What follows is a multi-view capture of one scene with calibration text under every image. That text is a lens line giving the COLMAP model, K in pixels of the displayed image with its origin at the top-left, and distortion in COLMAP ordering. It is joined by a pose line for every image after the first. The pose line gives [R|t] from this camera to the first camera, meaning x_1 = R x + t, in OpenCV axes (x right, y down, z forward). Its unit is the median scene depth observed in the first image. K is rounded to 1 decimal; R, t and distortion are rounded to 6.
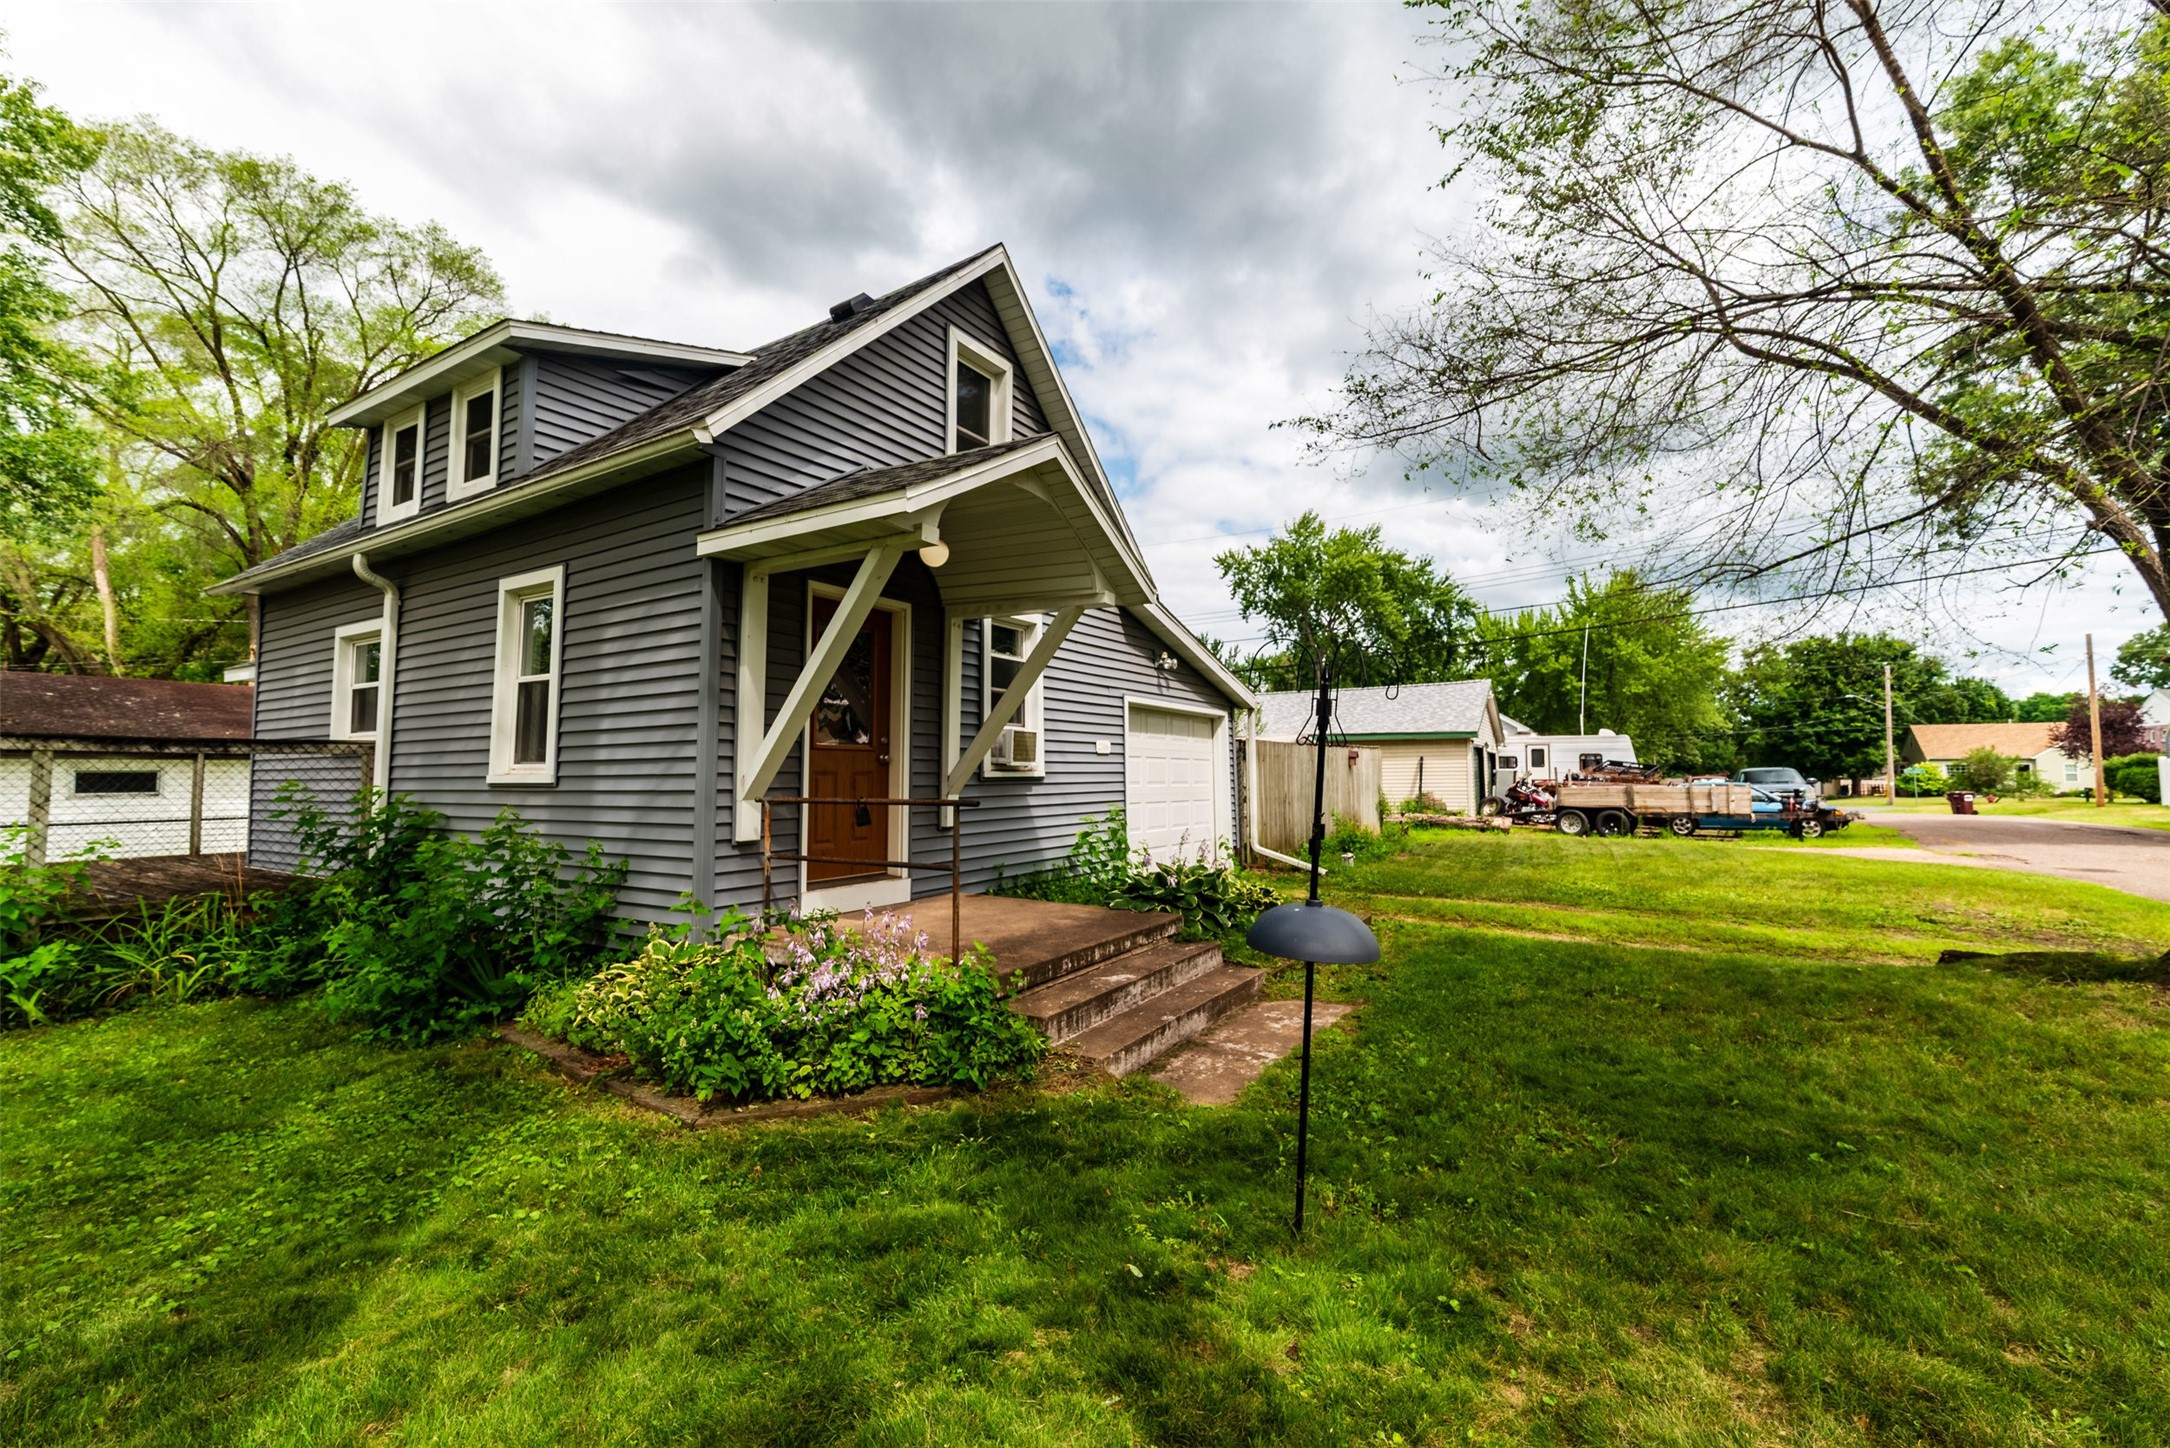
lens RADIAL K [[885.9, 0, 1078.5], [0, 885.9, 722.1], [0, 0, 1]] dist [0.010556, 0.000135]
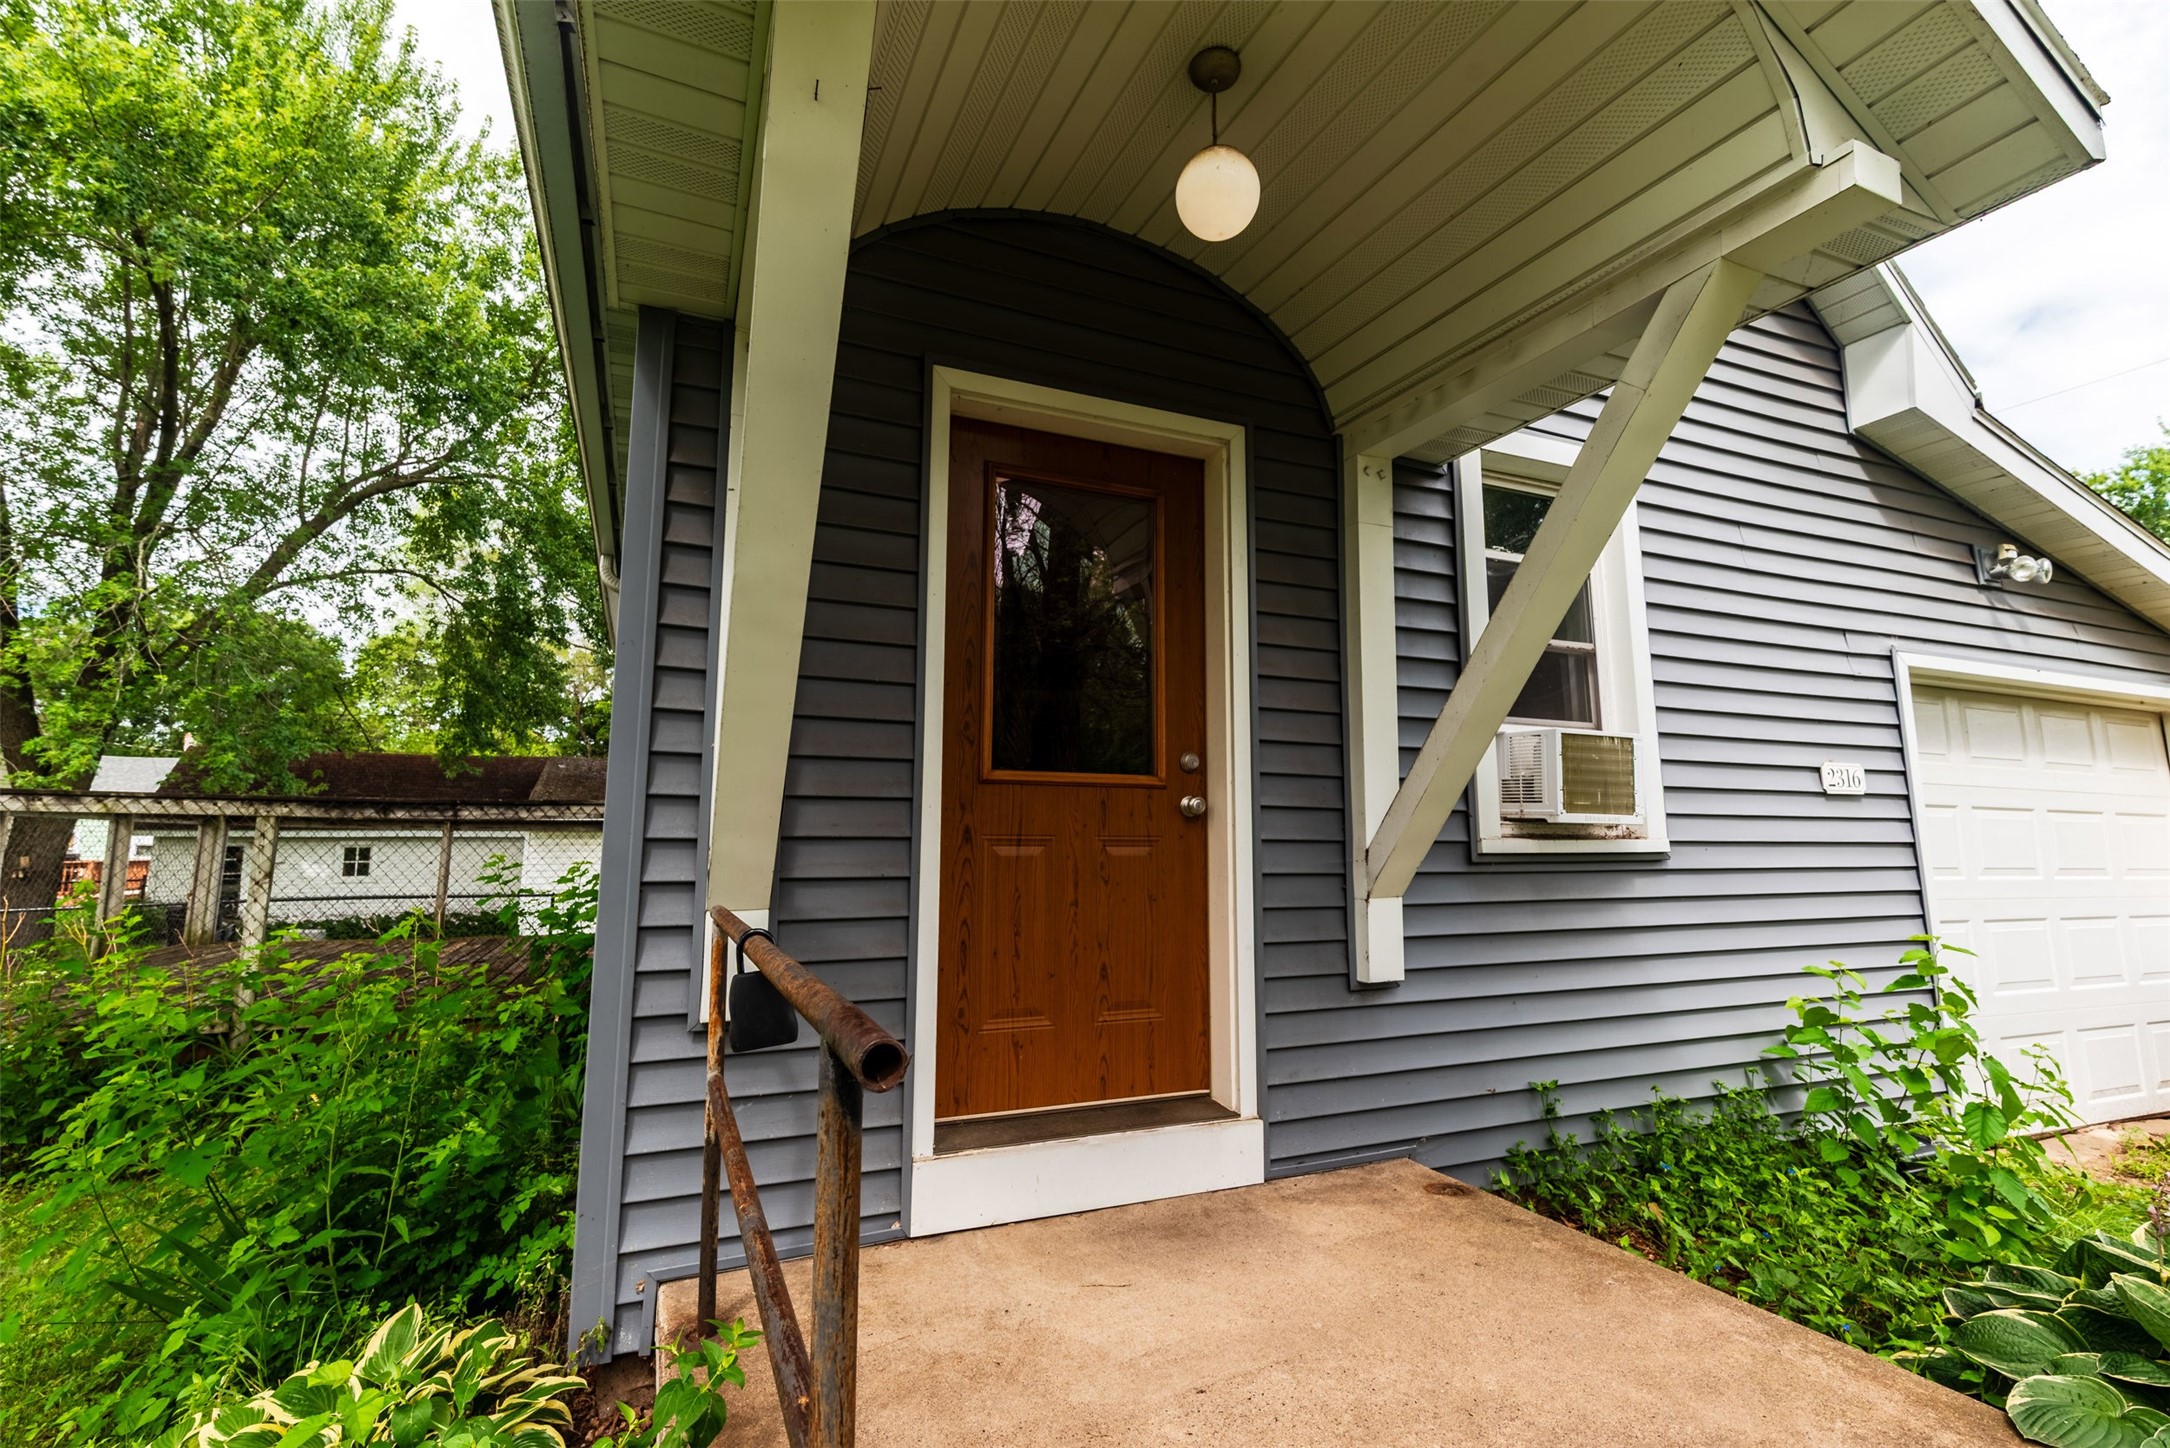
lens RADIAL K [[976.7, 0, 1084.9], [0, 976.7, 721.5], [0, 0, 1]] dist [0.015064, 0.000018]
pose [[0.826406, -0.071082, -0.558570, -0.005162], [0.031597, 0.996291, -0.080038, 0.030615], [0.562188, 0.048495, 0.825587, 0.495470]]
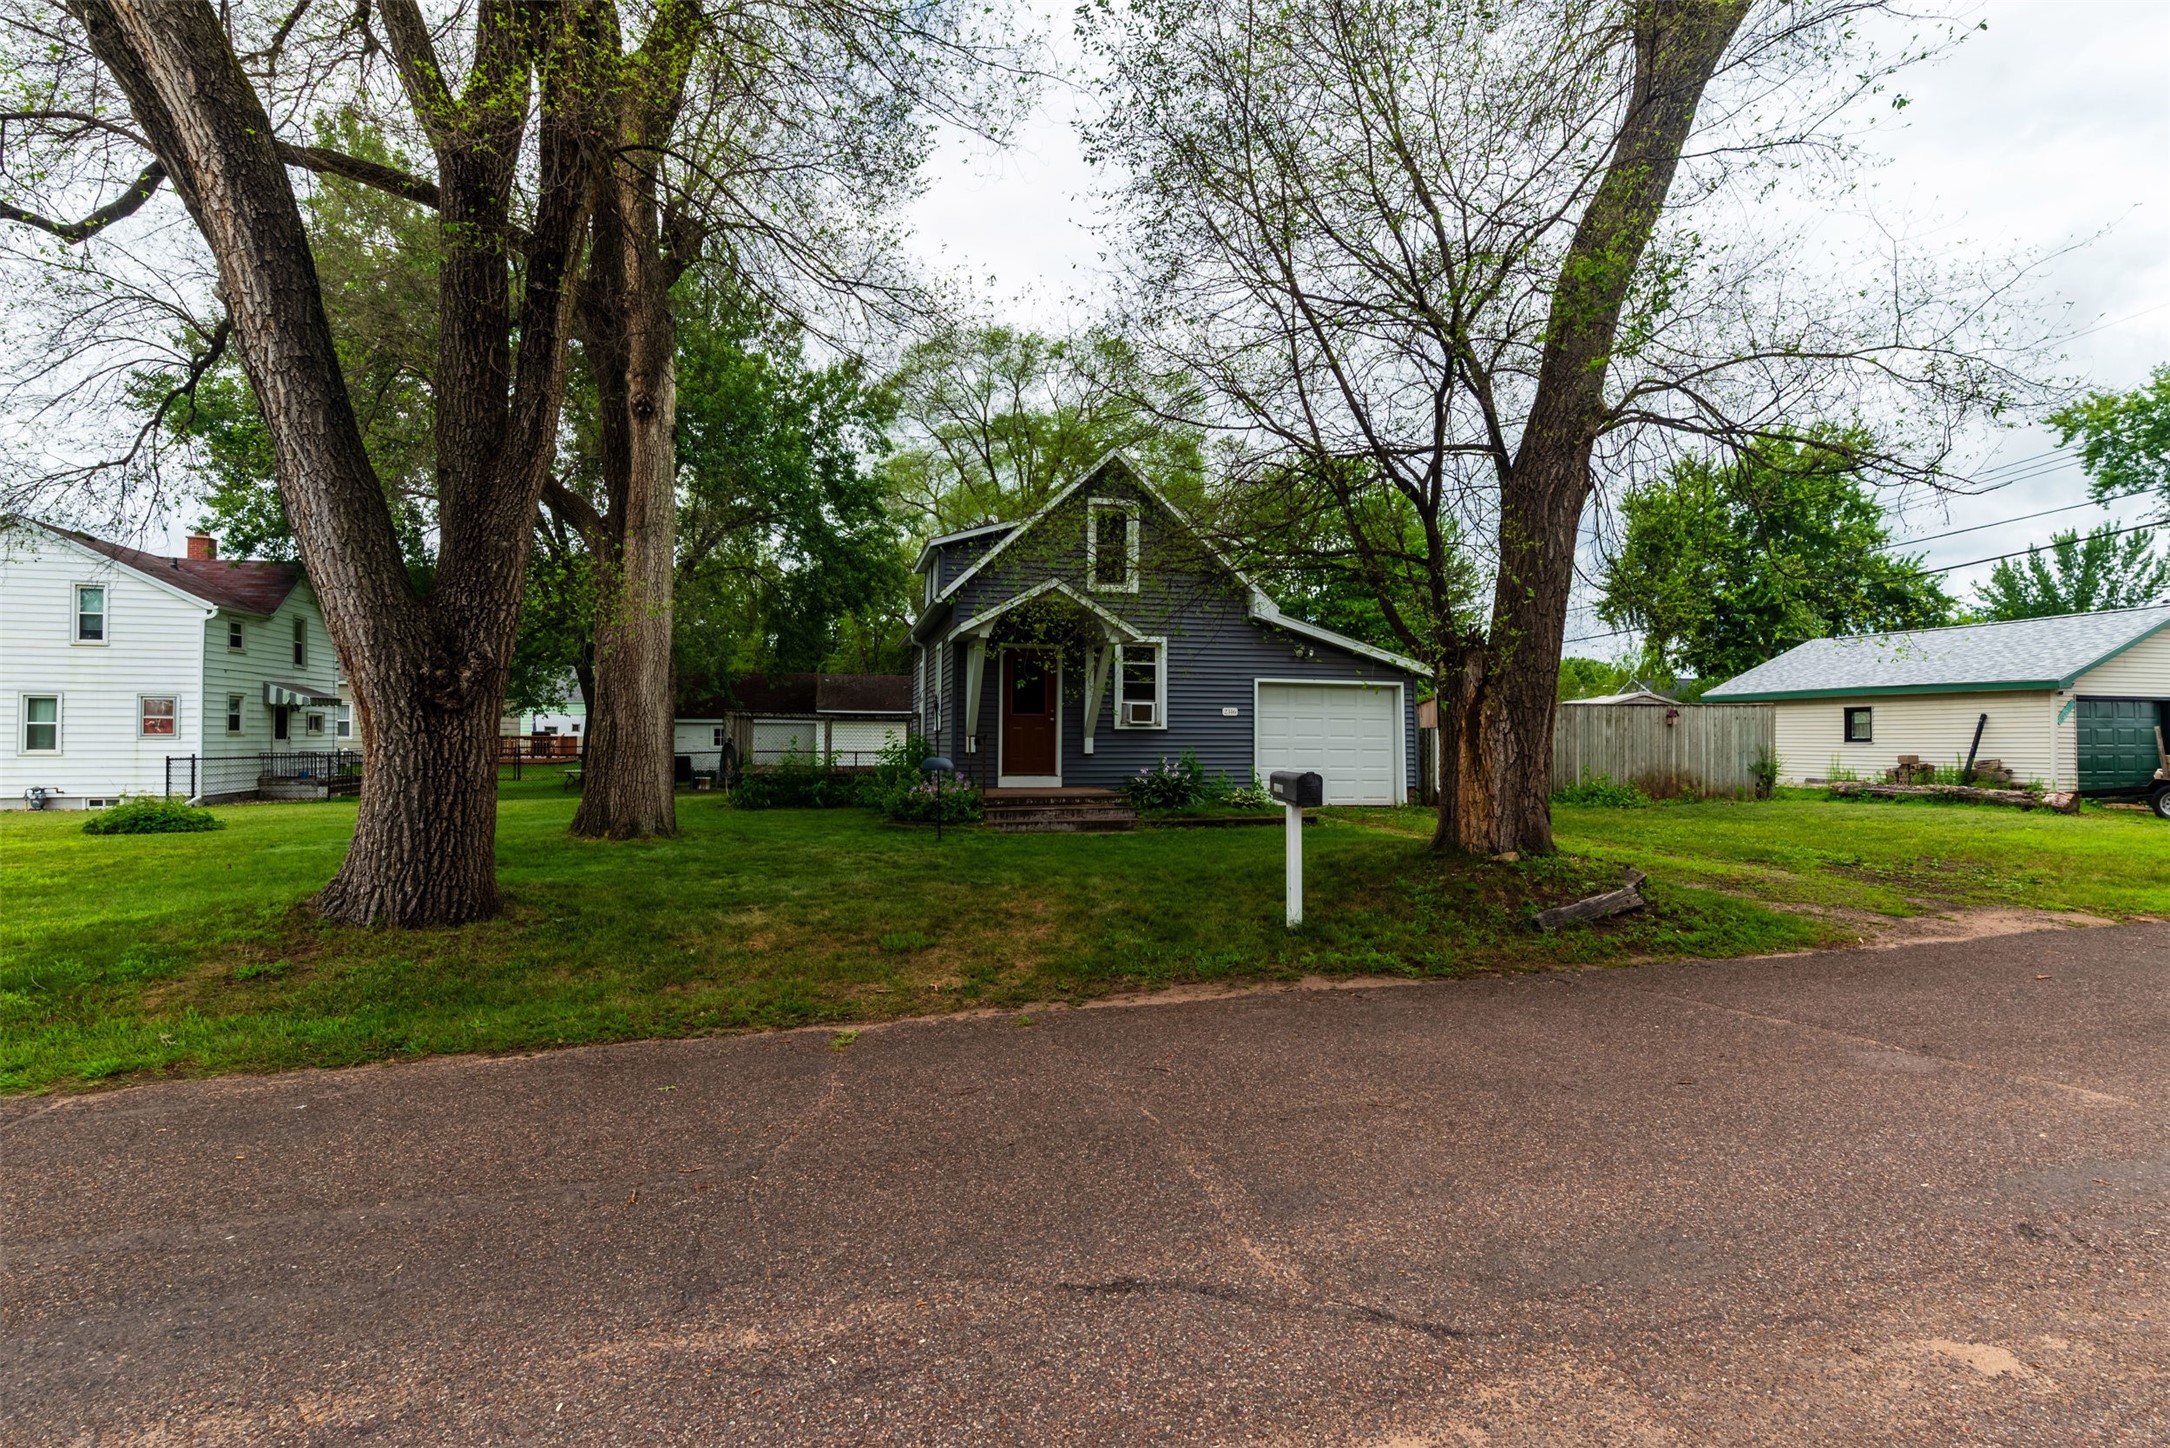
lens RADIAL K [[1021.8, 0, 1072.5], [0, 1021.8, 713.4], [0, 0, 1]] dist [-0.001127, 0.000082]
pose [[0.713944, -0.008275, -0.700154, 1.252057], [0.033236, 0.999204, 0.022082, -0.021471], [0.699414, -0.039036, 0.713650, -0.577324]]
